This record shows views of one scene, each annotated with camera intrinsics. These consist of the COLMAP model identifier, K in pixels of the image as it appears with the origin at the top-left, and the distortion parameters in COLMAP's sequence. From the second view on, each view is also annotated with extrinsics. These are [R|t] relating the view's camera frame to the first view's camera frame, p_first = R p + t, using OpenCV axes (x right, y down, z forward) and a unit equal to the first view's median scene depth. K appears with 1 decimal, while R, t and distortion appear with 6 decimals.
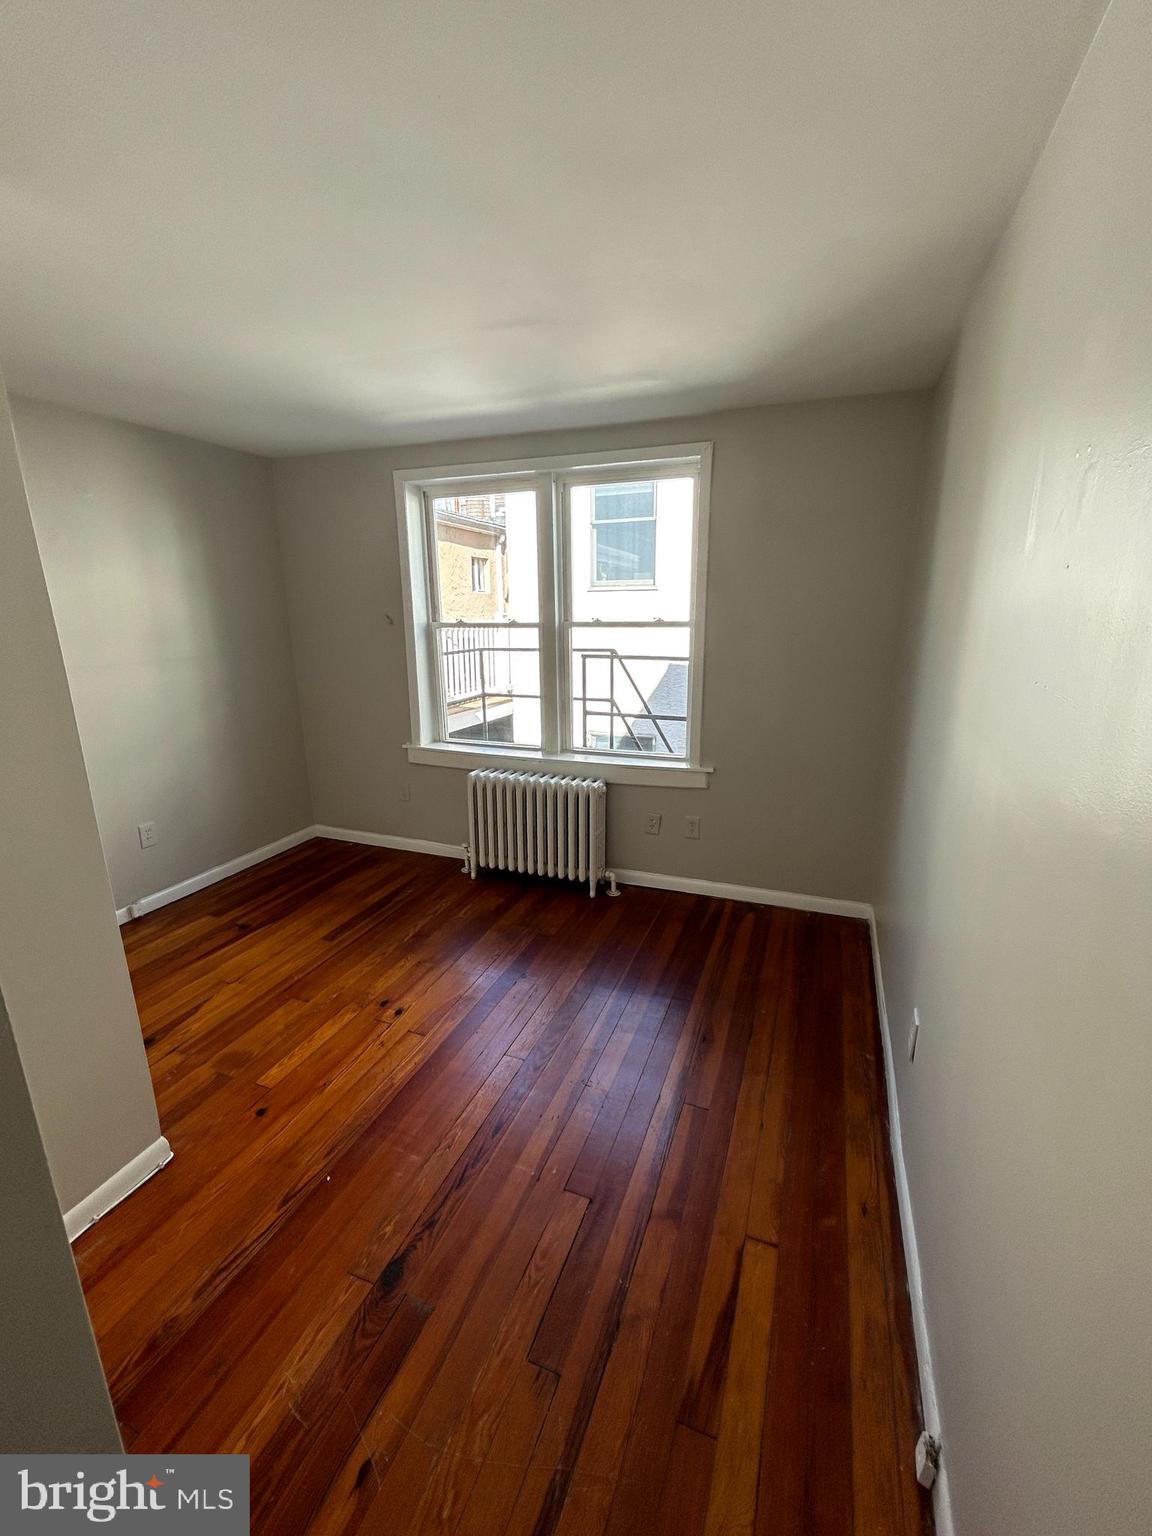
lens RADIAL K [[626.0, 0, 576.0], [0, 626.0, 768.0], [0, 0, 1]] dist [0.001718, 0.000743]
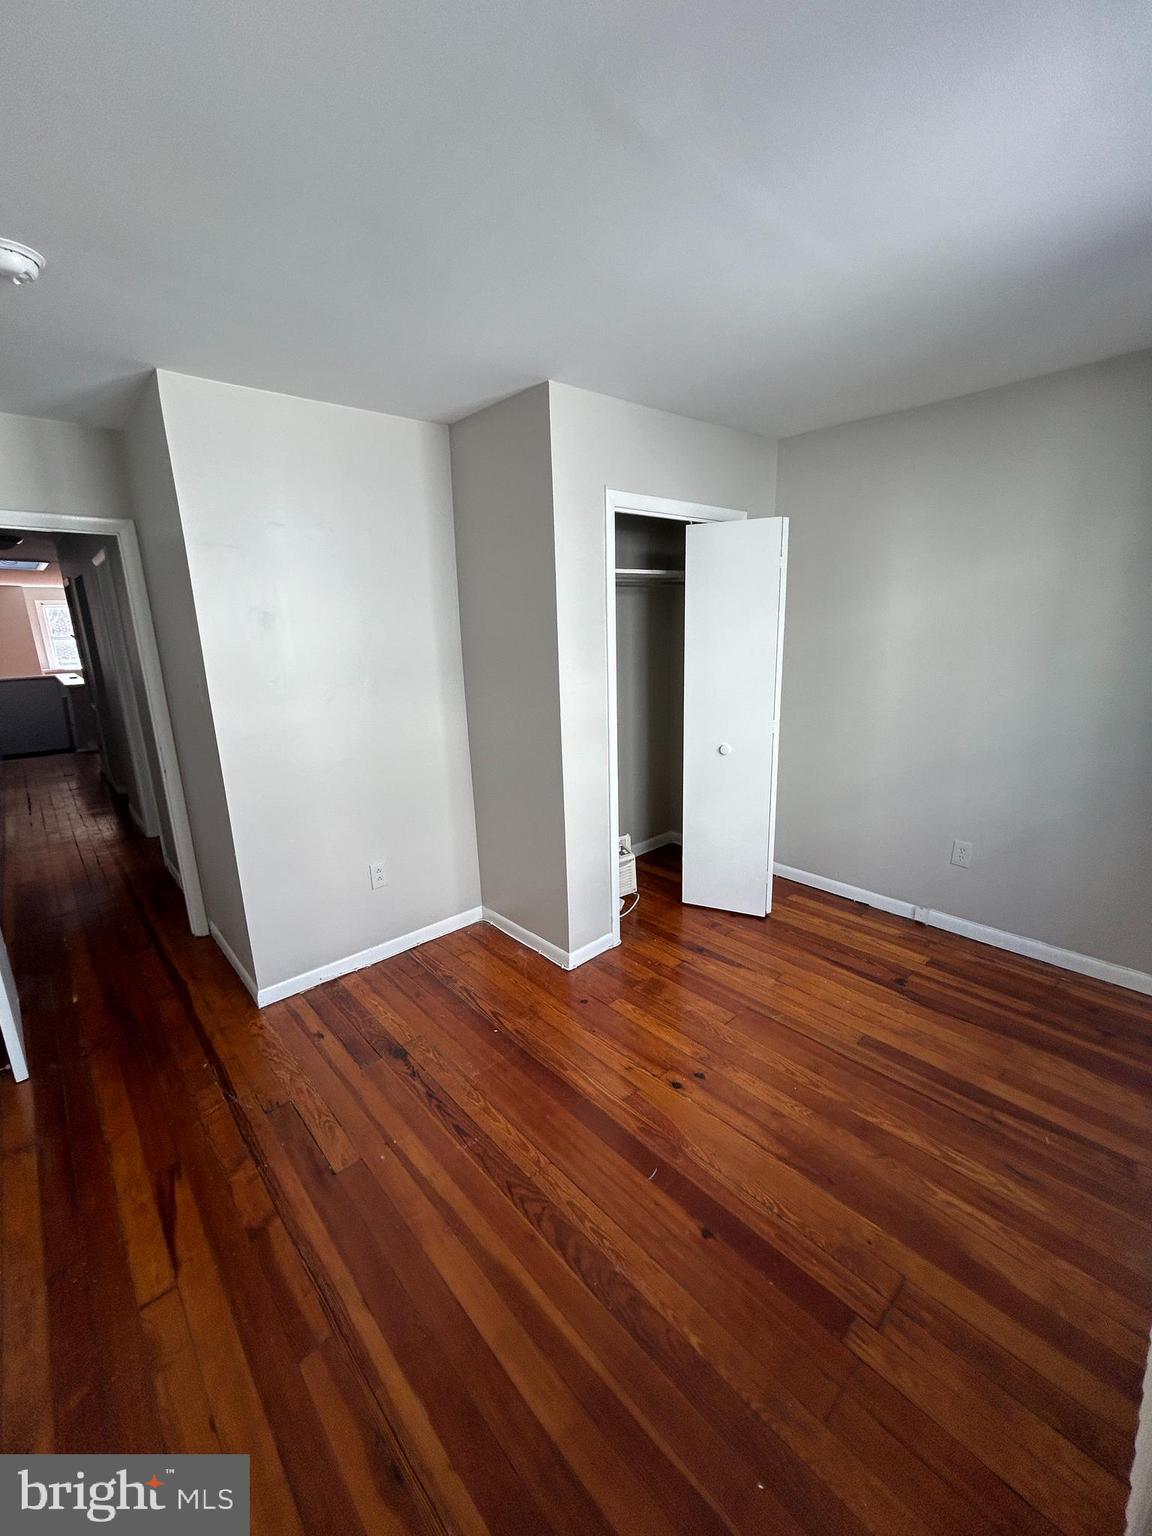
lens RADIAL K [[626.0, 0, 576.0], [0, 626.0, 768.0], [0, 0, 1]] dist [0.001718, 0.000743]
pose [[-0.446892, 0.231841, -0.864024, 0.387142], [-0.194714, 0.917470, 0.346893, -0.257211], [0.873140, 0.323261, -0.364867, 0.977653]]
